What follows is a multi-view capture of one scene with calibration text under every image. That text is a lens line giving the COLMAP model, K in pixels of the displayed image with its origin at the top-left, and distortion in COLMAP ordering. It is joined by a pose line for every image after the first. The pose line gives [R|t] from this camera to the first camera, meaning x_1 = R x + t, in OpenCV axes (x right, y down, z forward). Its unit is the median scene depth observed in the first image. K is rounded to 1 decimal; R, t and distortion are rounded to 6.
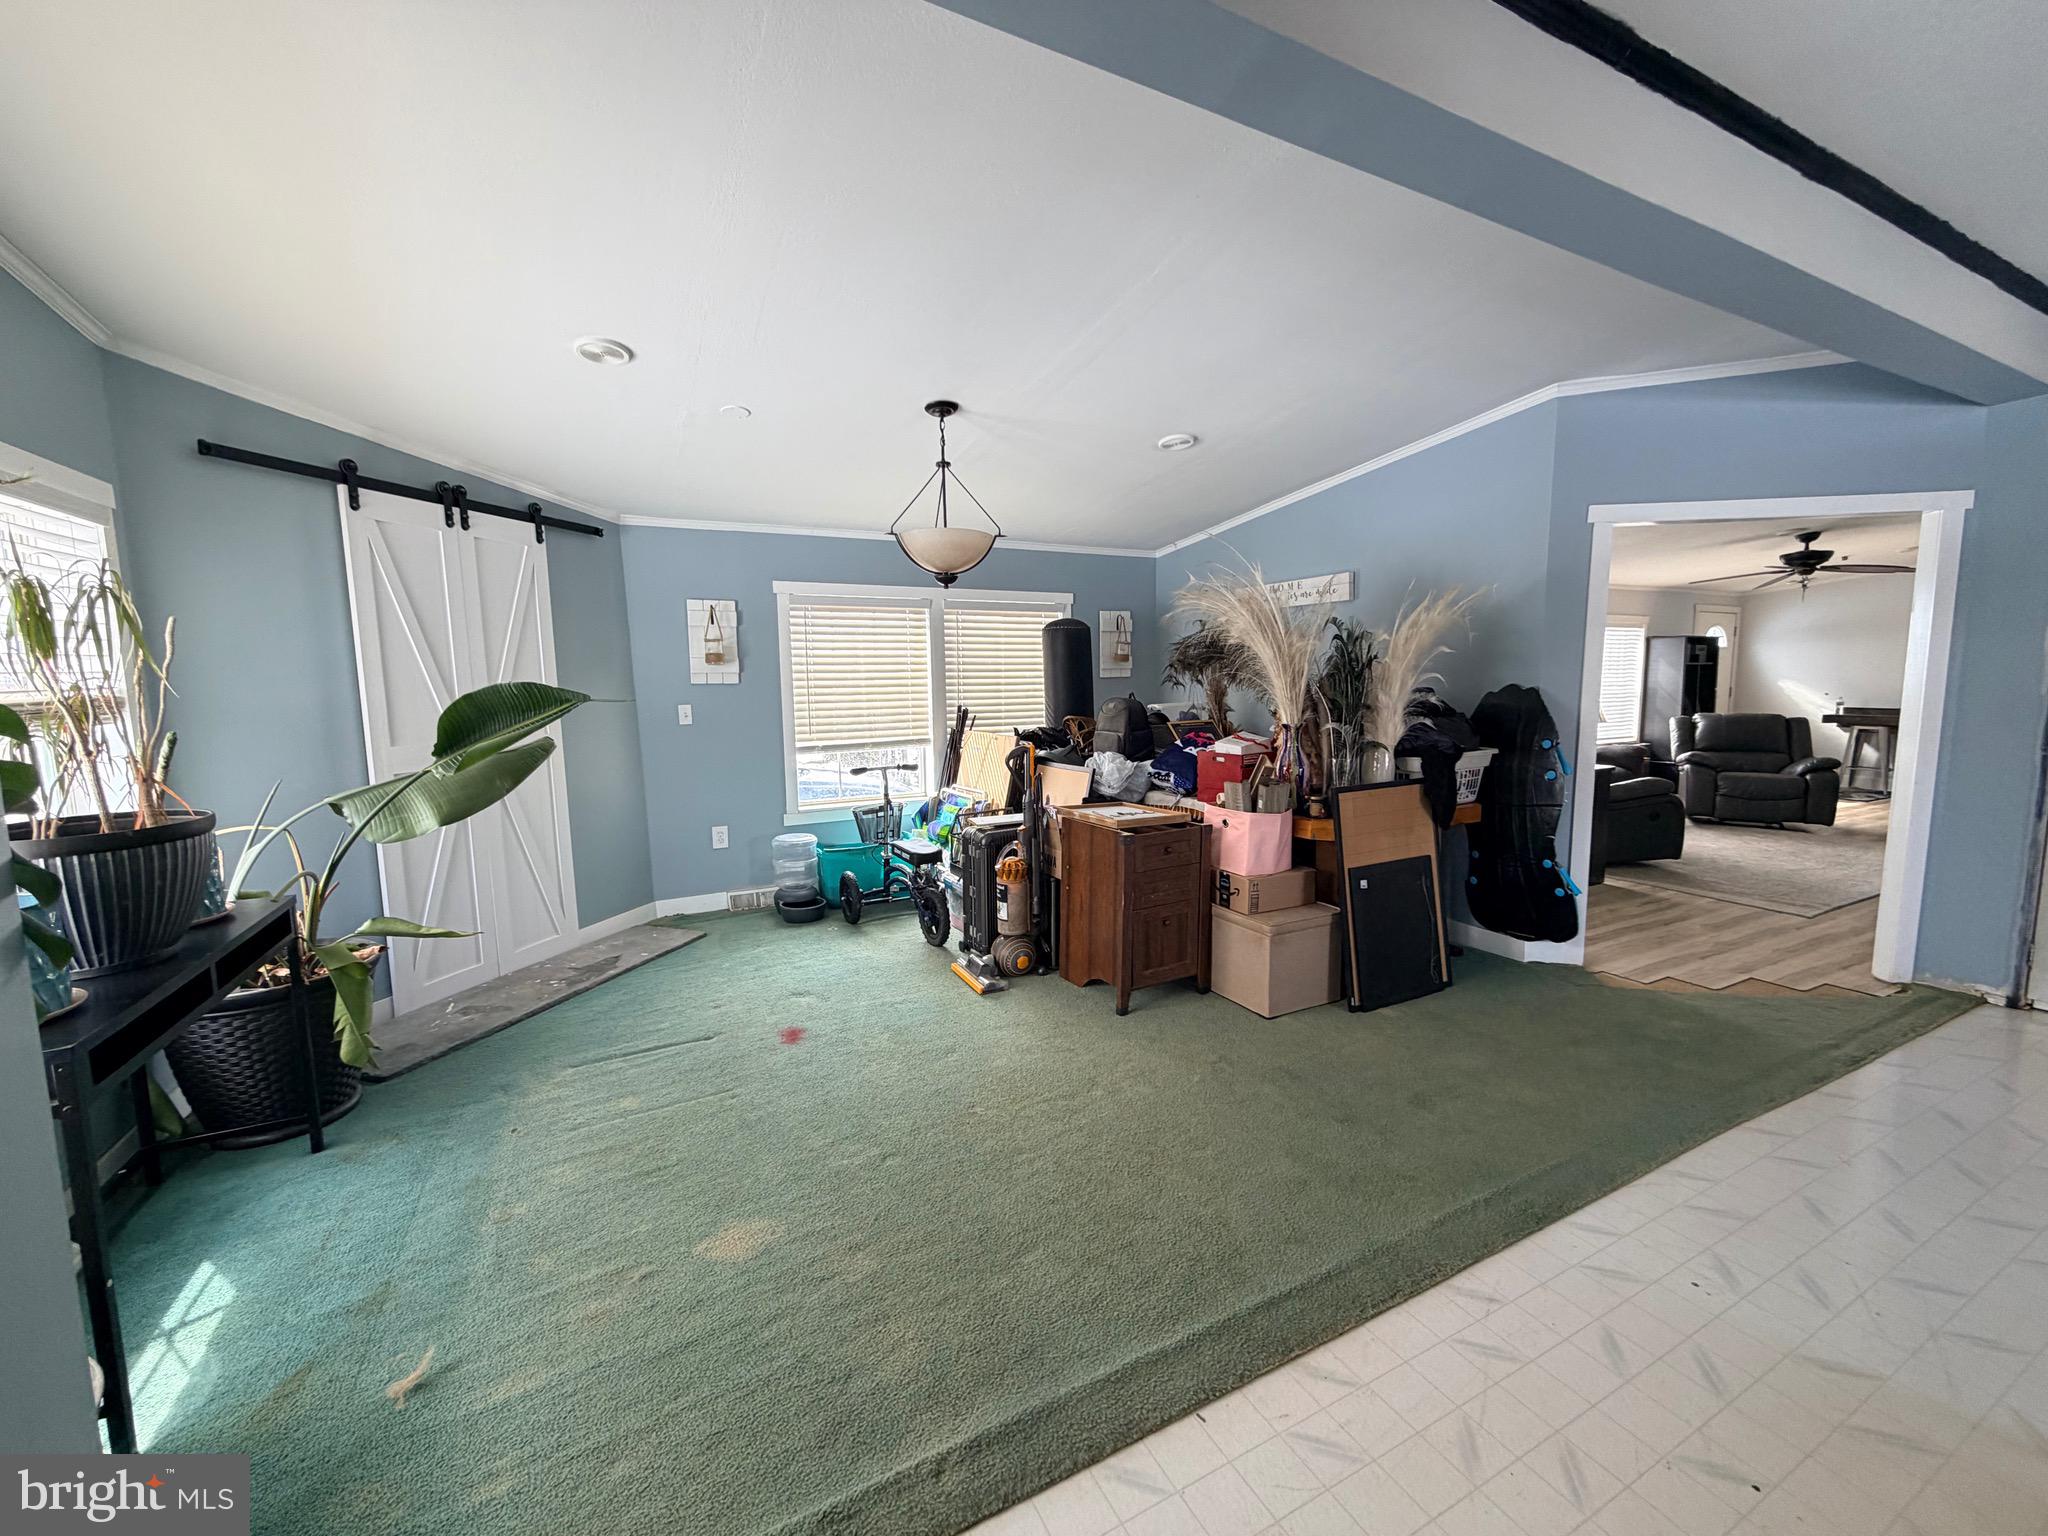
lens RADIAL K [[809.9, 0, 1015.5], [0, 809.9, 767.3], [0, 0, 1]] dist [-0.000127, 0.000247]
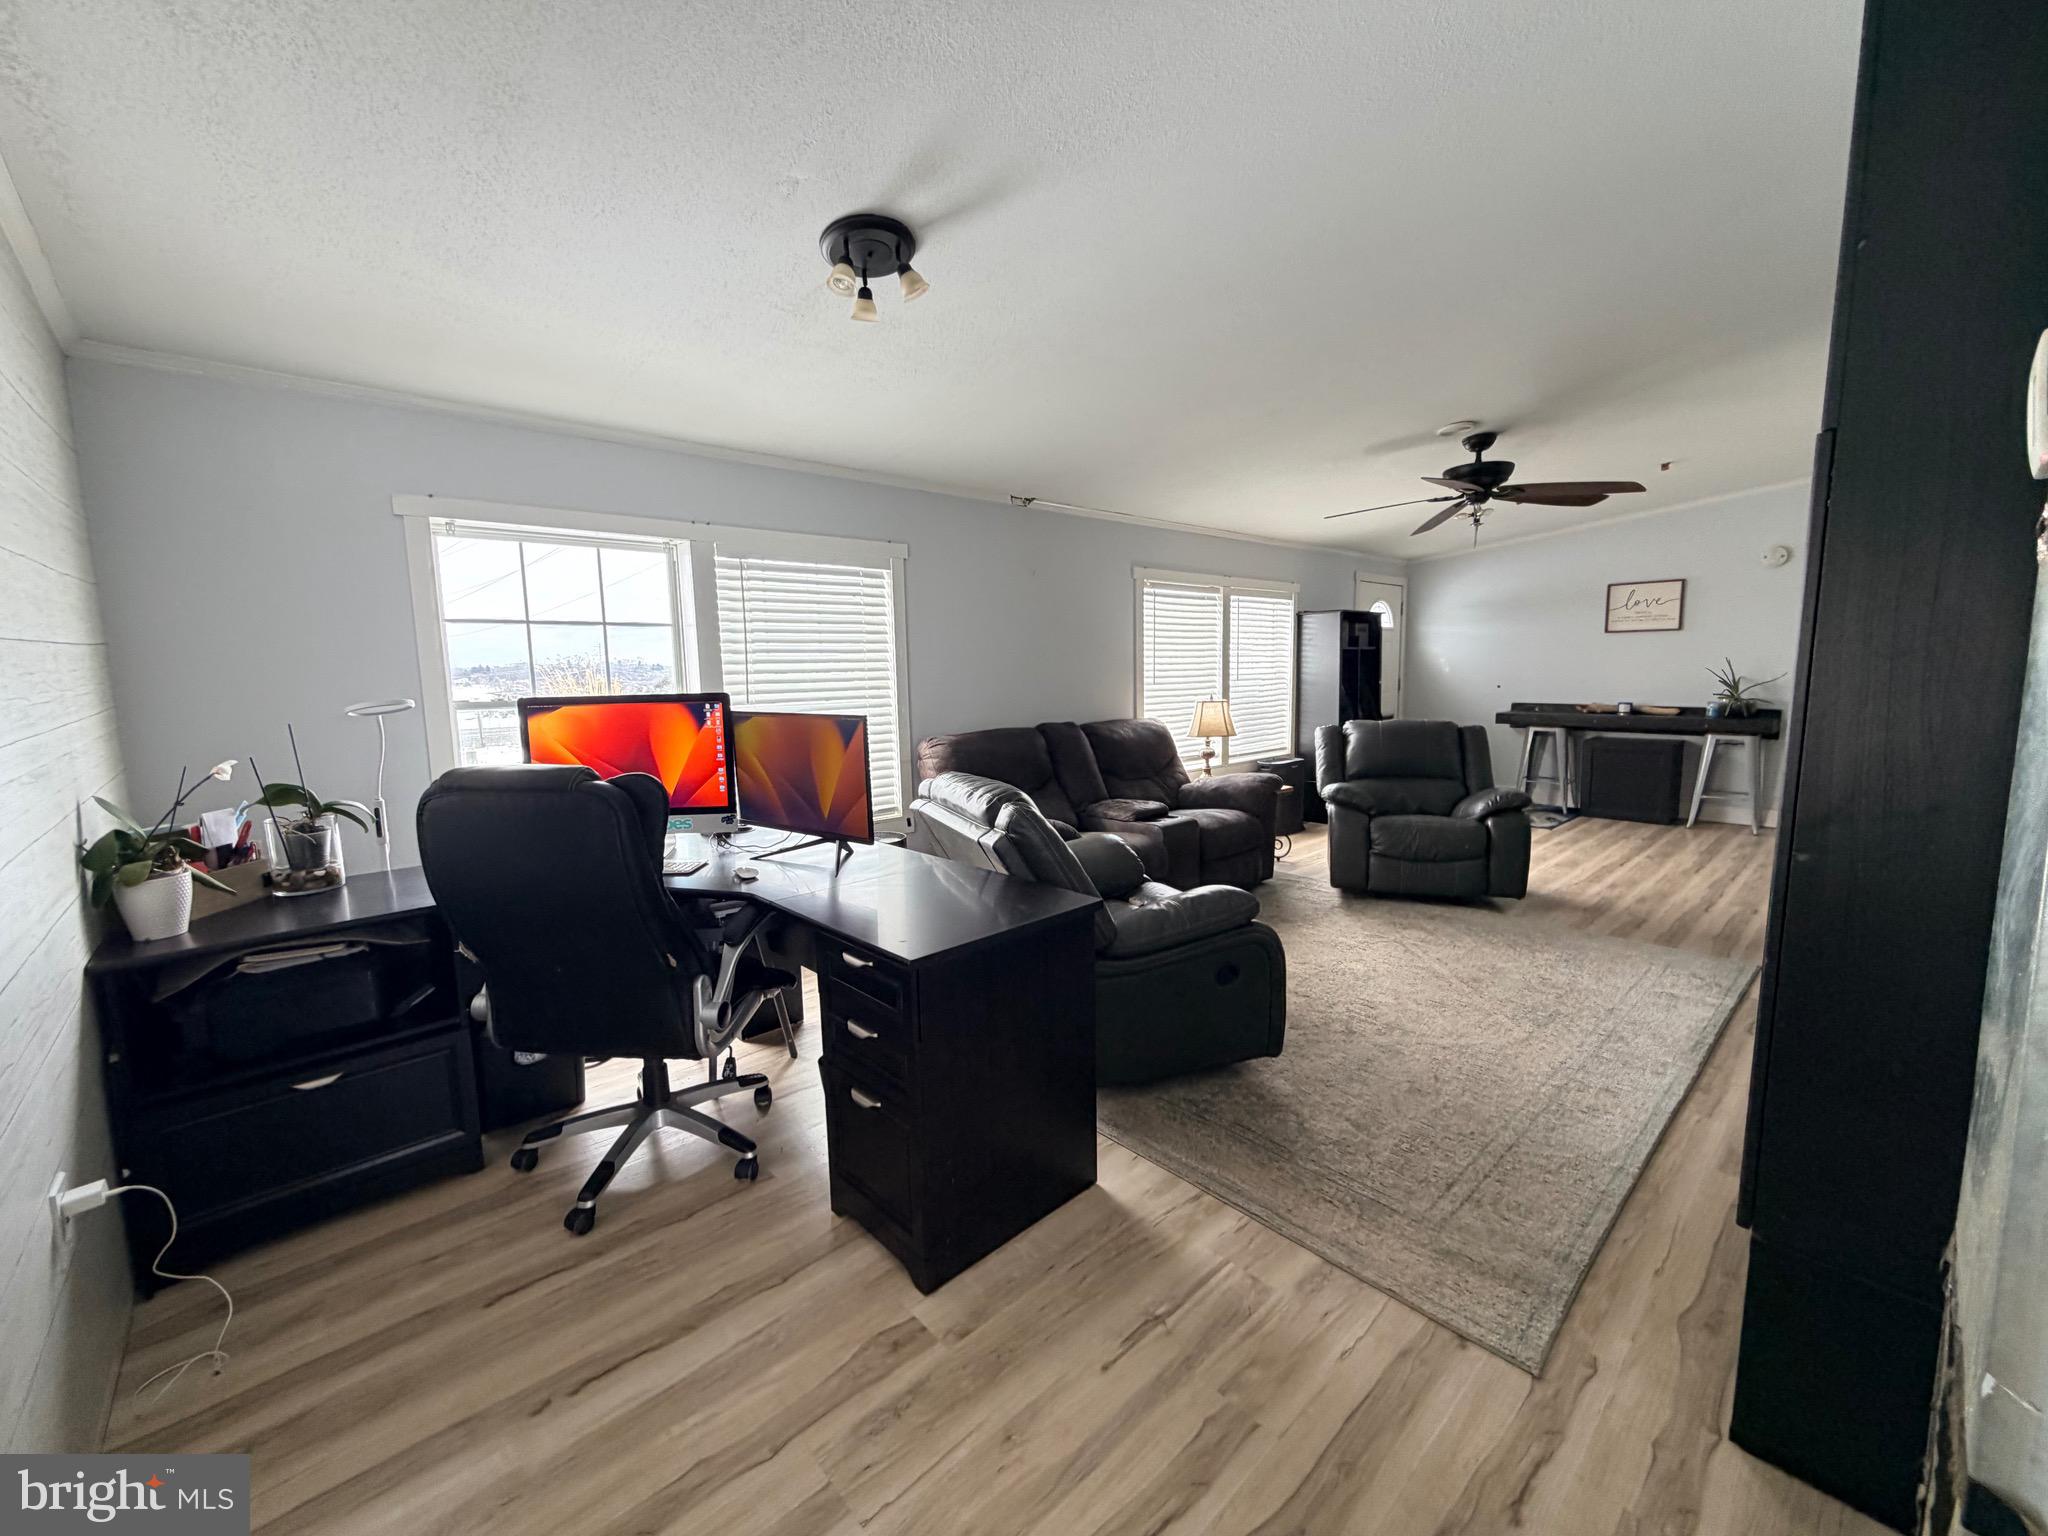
lens RADIAL K [[809.9, 0, 1013.5], [0, 809.9, 767.3], [0, 0, 1]] dist [-0.000127, 0.000247]
pose [[0.966517, -0.036114, 0.254050, 0.404247], [0.033414, 0.999330, 0.014936, -0.048162], [-0.254419, -0.005947, 0.967076, 0.424482]]
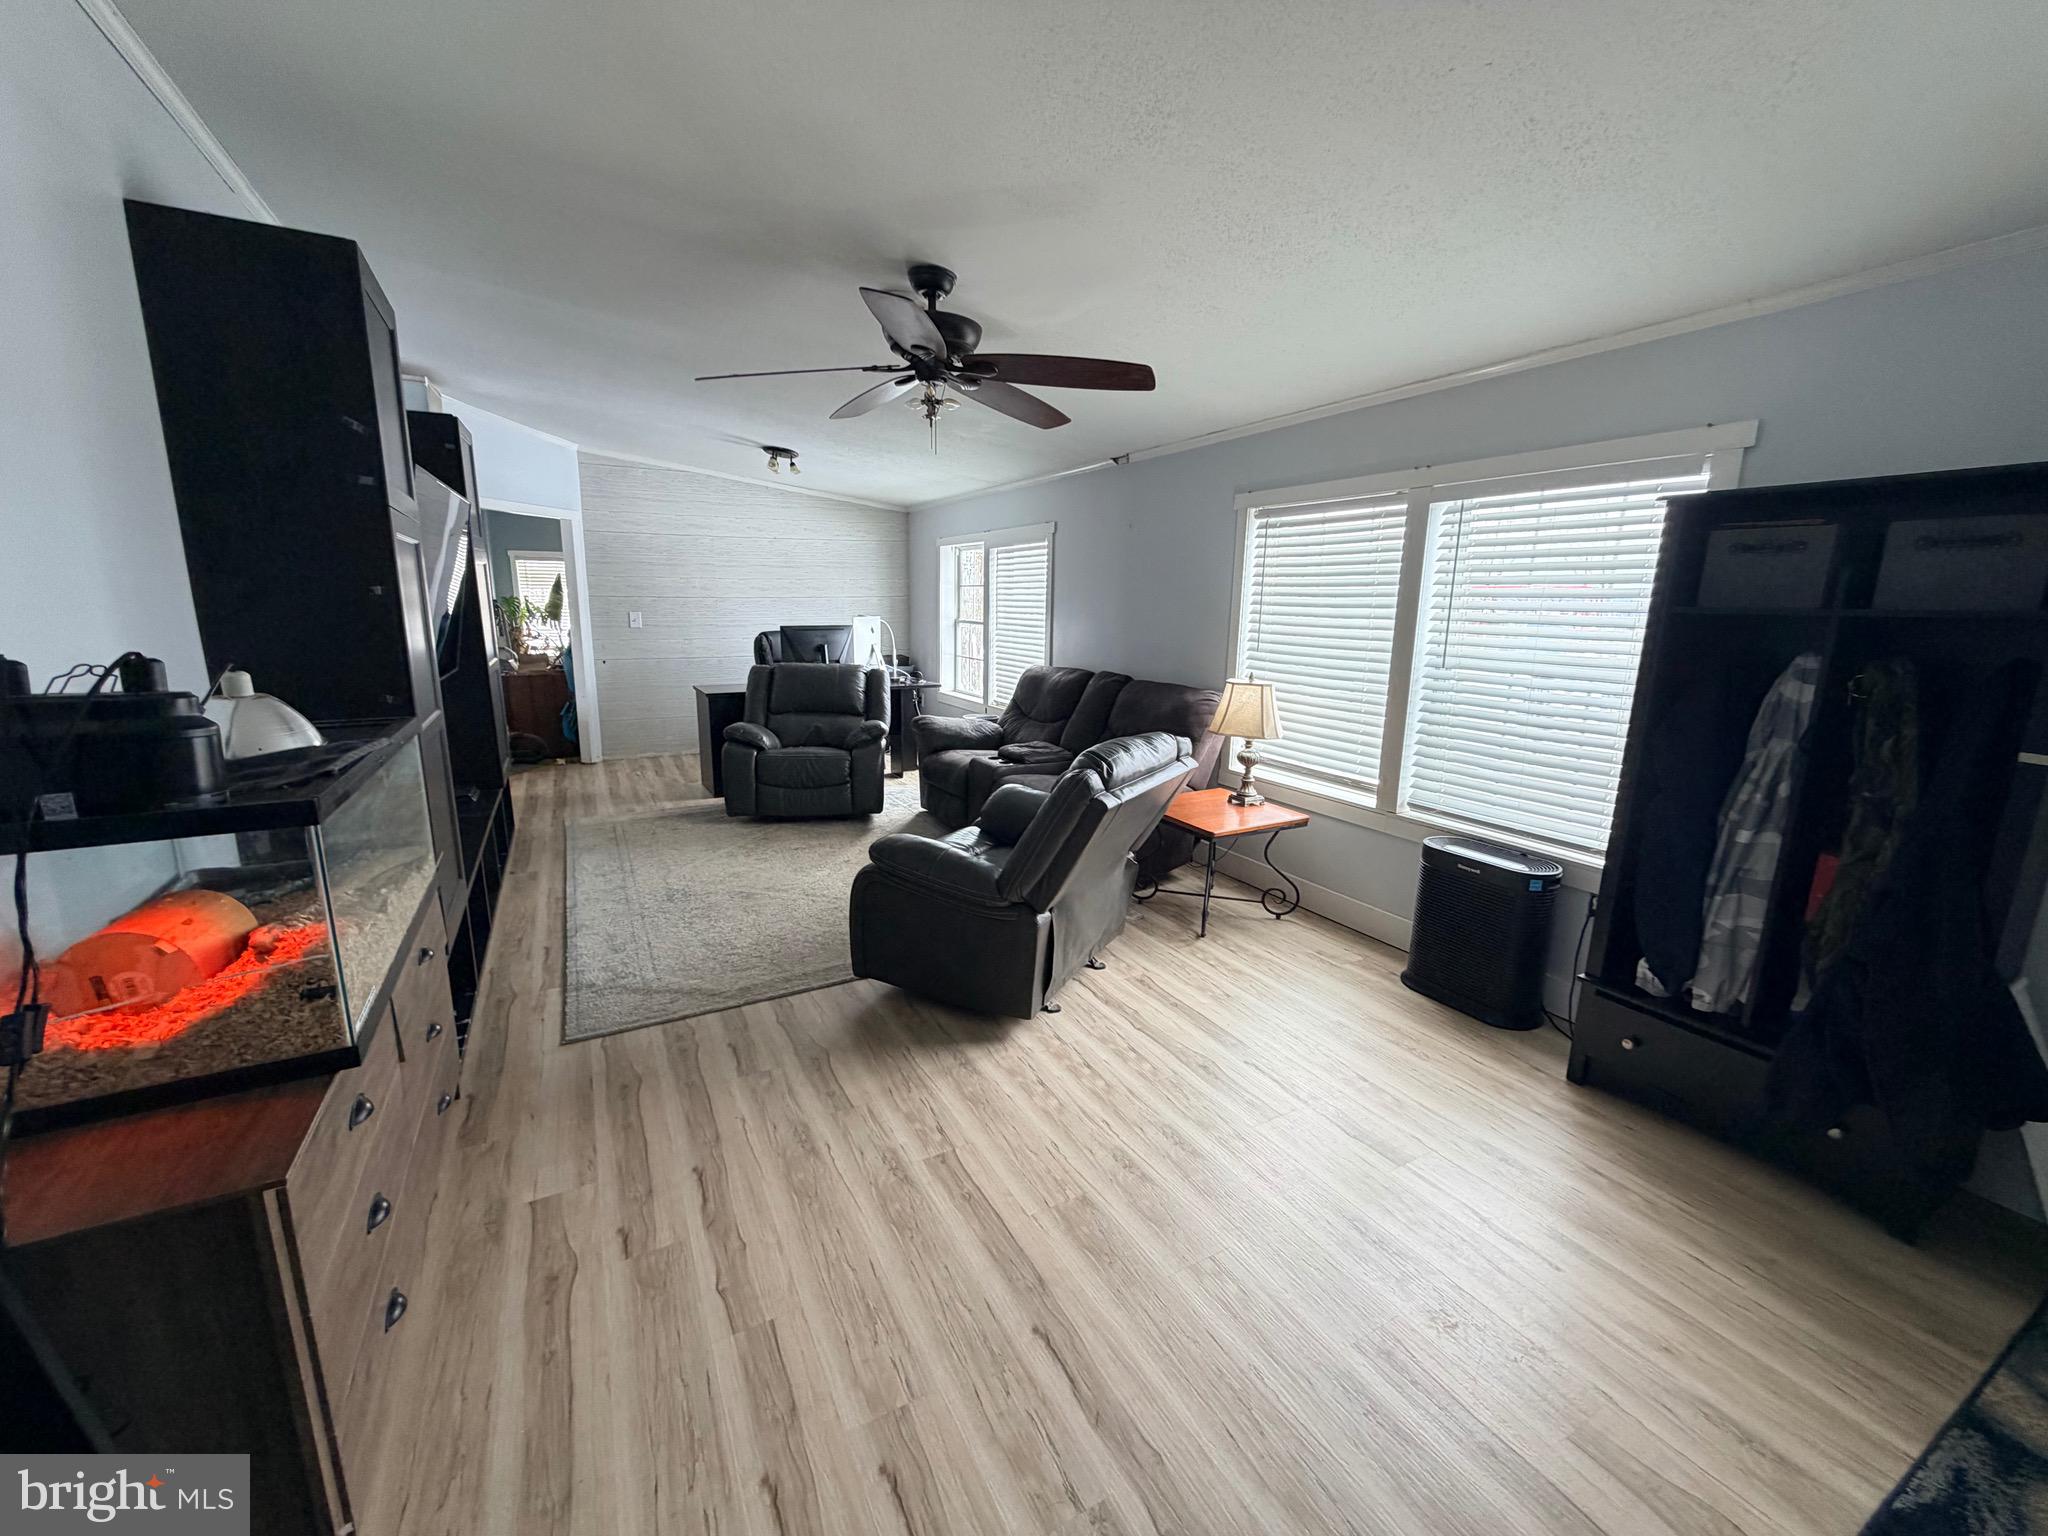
lens RADIAL K [[809.9, 0, 1021.7], [0, 809.9, 769.9], [0, 0, 1]] dist [-0.000127, 0.000247]
pose [[0.034624, 0.216866, -0.975587, 1.229596], [-0.125081, 0.969437, 0.211060, -0.123424], [0.991542, 0.114720, 0.060692, 0.910513]]
